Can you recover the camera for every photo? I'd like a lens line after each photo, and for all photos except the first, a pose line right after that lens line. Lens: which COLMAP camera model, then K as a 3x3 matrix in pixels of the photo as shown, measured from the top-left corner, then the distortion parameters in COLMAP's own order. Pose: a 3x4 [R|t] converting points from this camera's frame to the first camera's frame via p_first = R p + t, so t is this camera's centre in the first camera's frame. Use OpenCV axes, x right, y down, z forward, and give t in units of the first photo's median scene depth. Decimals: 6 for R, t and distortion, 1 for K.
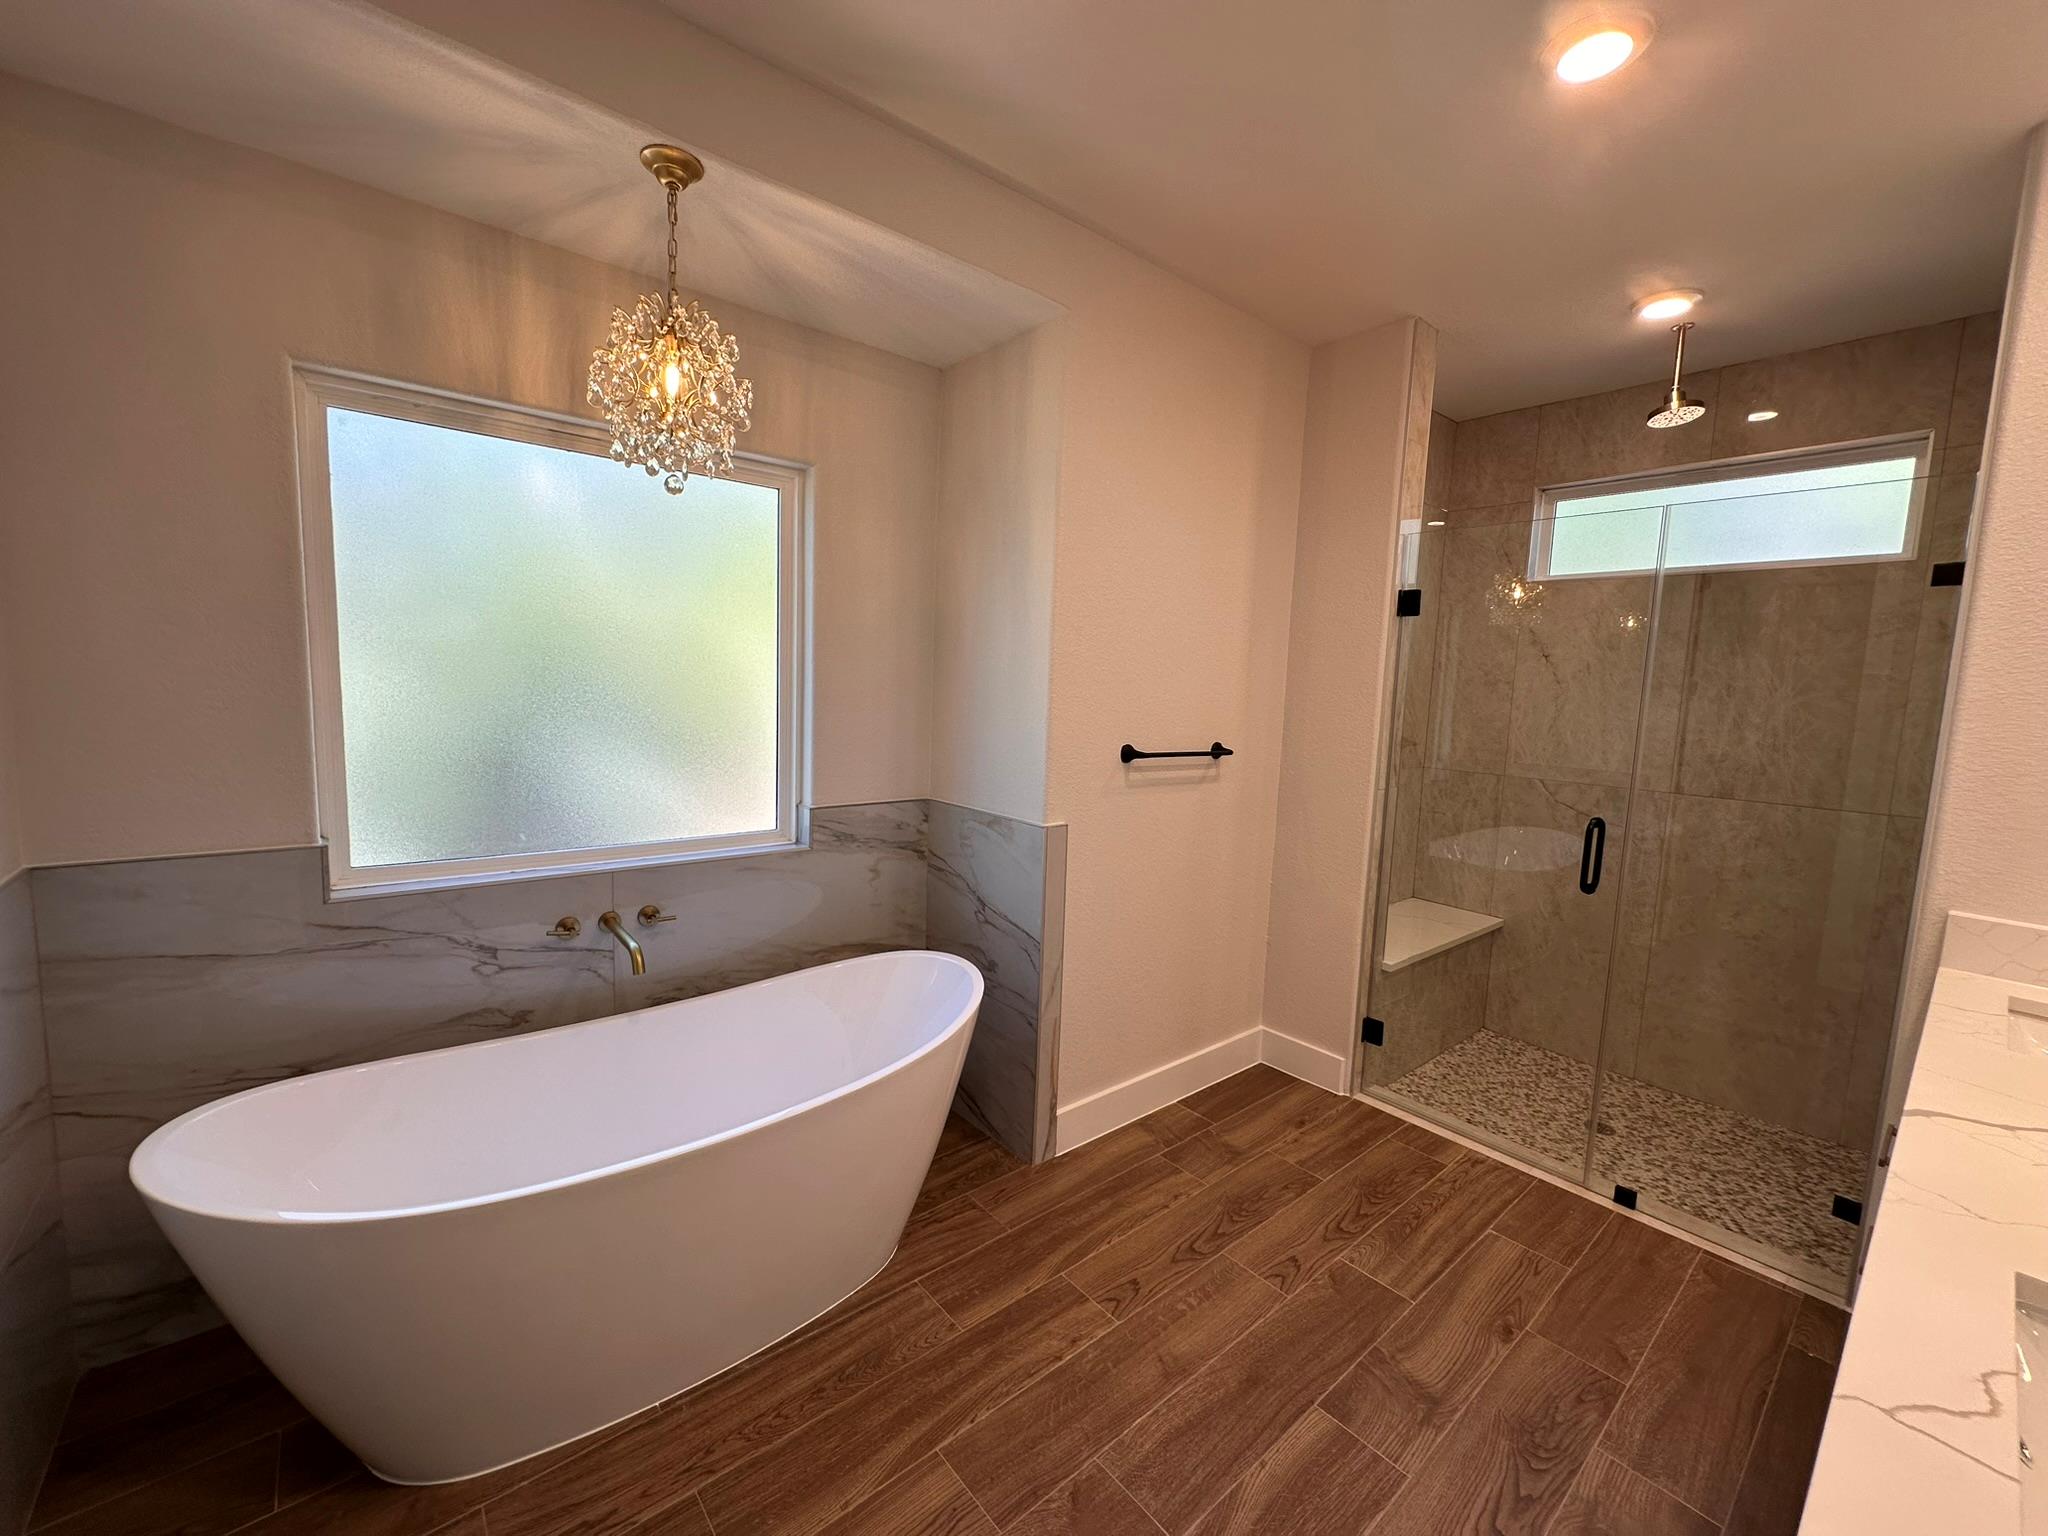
lens RADIAL K [[817.8, 0, 1022.9], [0, 817.8, 769.2], [0, 0, 1]] dist [-0.004877, 0.000454]
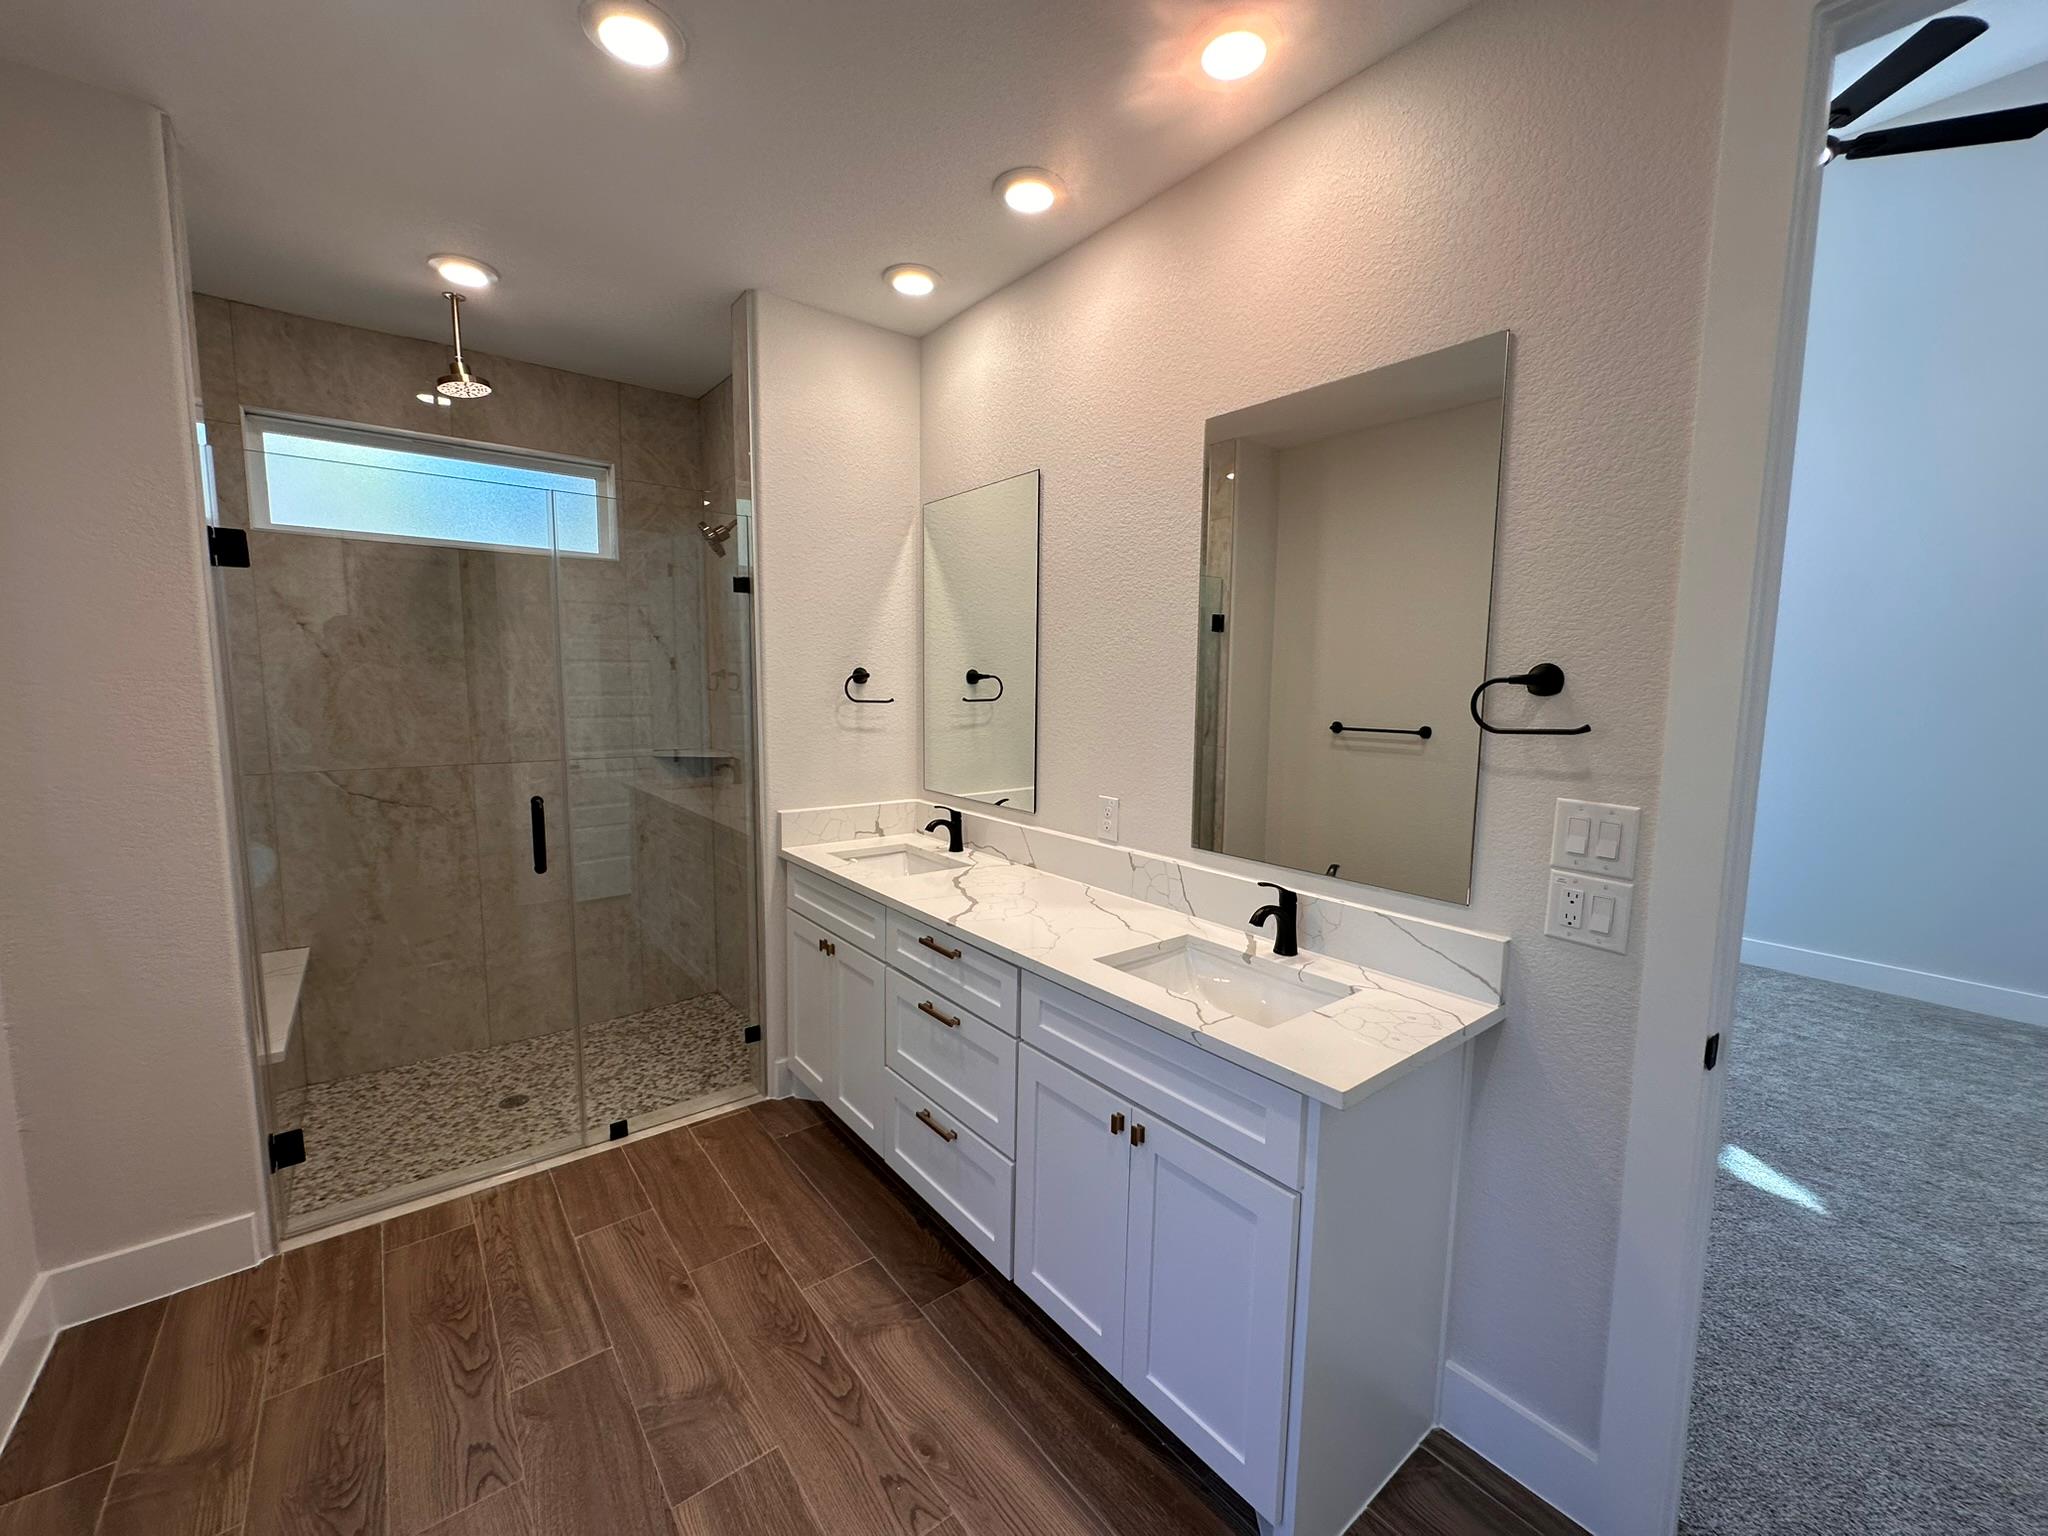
lens RADIAL K [[817.8, 0, 1022.9], [0, 817.8, 769.2], [0, 0, 1]] dist [-0.004877, 0.000454]
pose [[0.023044, -0.145249, 0.989127, -0.259310], [0.097060, 0.985041, 0.142388, -0.056774], [-0.995012, 0.092723, 0.036797, 0.361858]]
